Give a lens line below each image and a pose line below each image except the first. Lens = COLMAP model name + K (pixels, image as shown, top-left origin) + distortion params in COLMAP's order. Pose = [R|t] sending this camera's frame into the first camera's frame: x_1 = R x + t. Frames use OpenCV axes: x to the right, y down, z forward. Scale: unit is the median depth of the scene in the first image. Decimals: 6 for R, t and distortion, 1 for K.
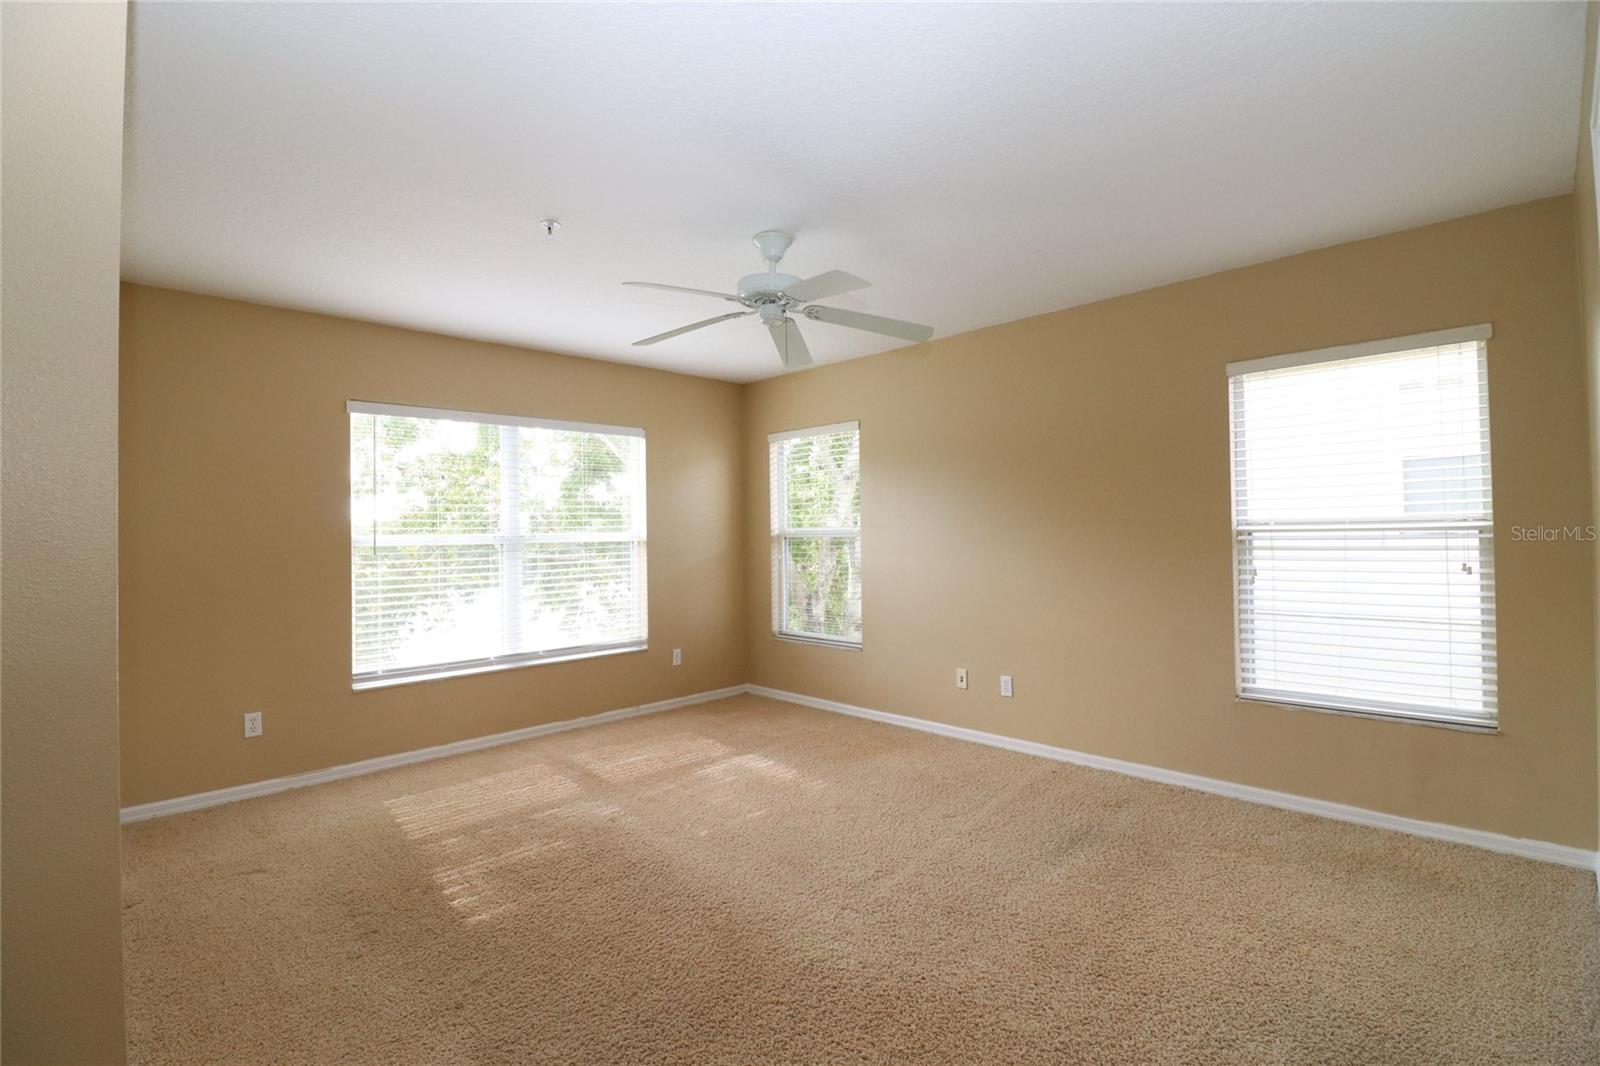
lens RADIAL K [[745.4, 0, 801.7], [0, 745.4, 535.3], [0, 0, 1]] dist [-0.003013, -0.005781]
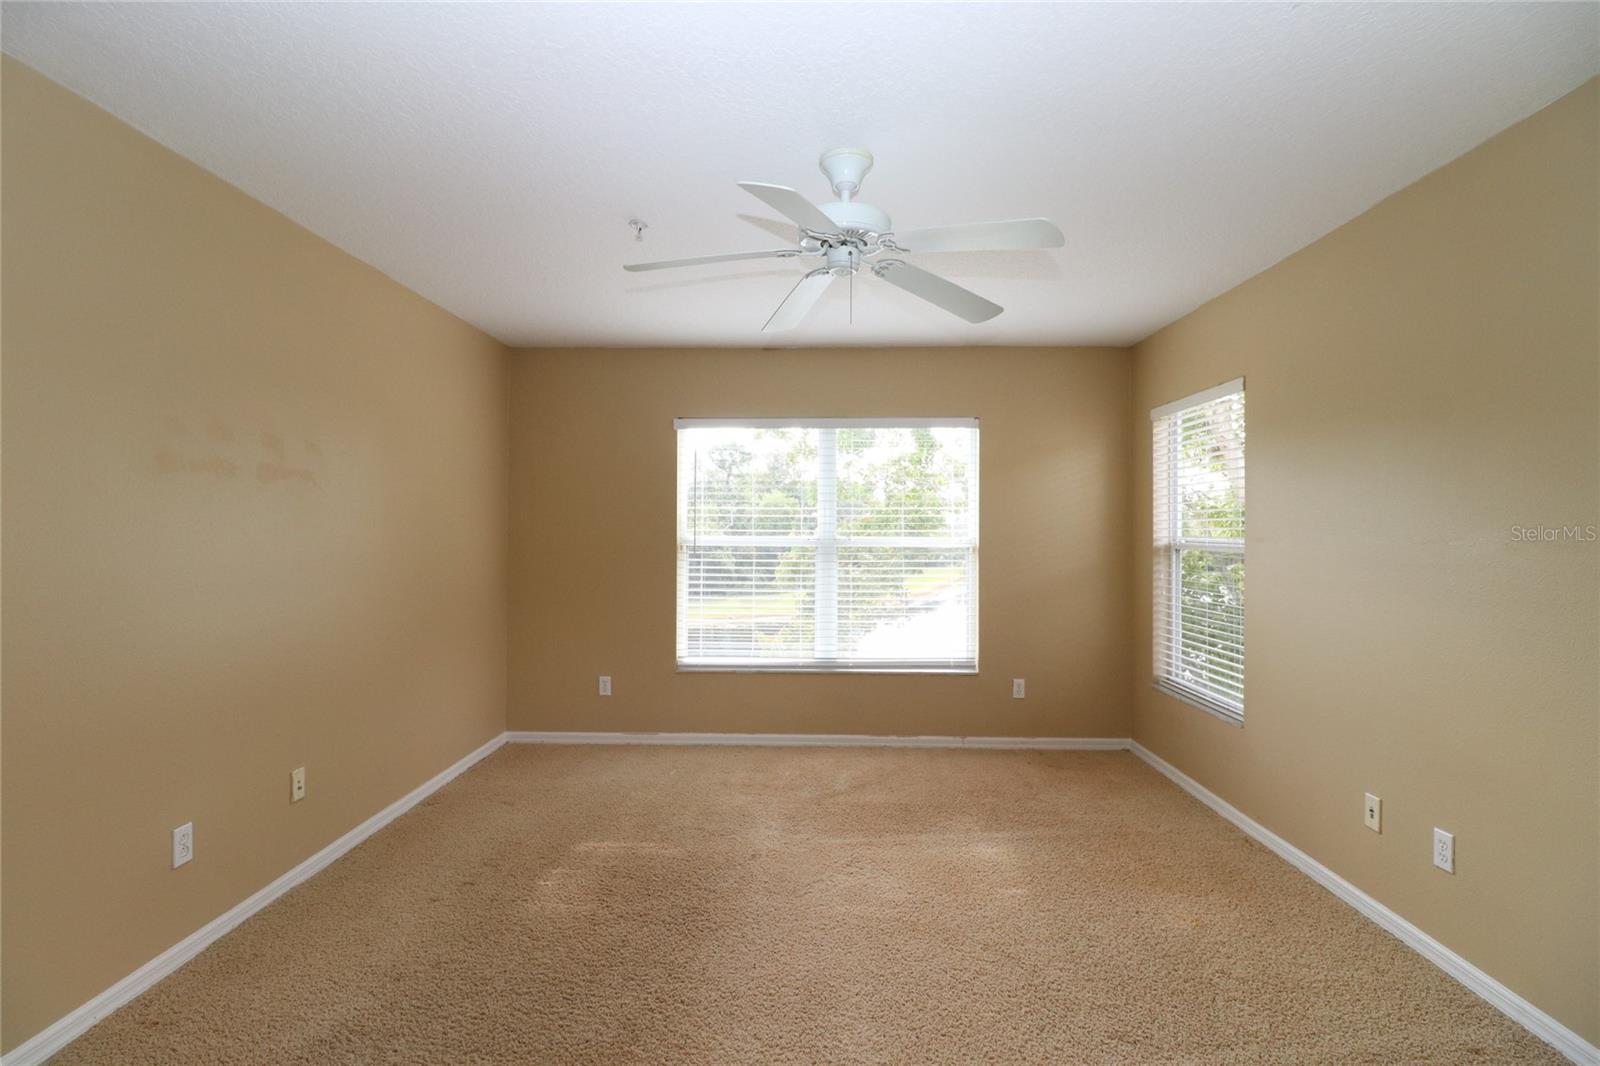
lens RADIAL K [[745.4, 0, 799.6], [0, 745.4, 528.8], [0, 0, 1]] dist [-0.003013, -0.005781]
pose [[0.694223, 0.015014, -0.719604, 0.278666], [-0.019740, 0.999803, 0.001817, -0.012825], [0.719490, 0.012943, 0.694383, 0.261083]]
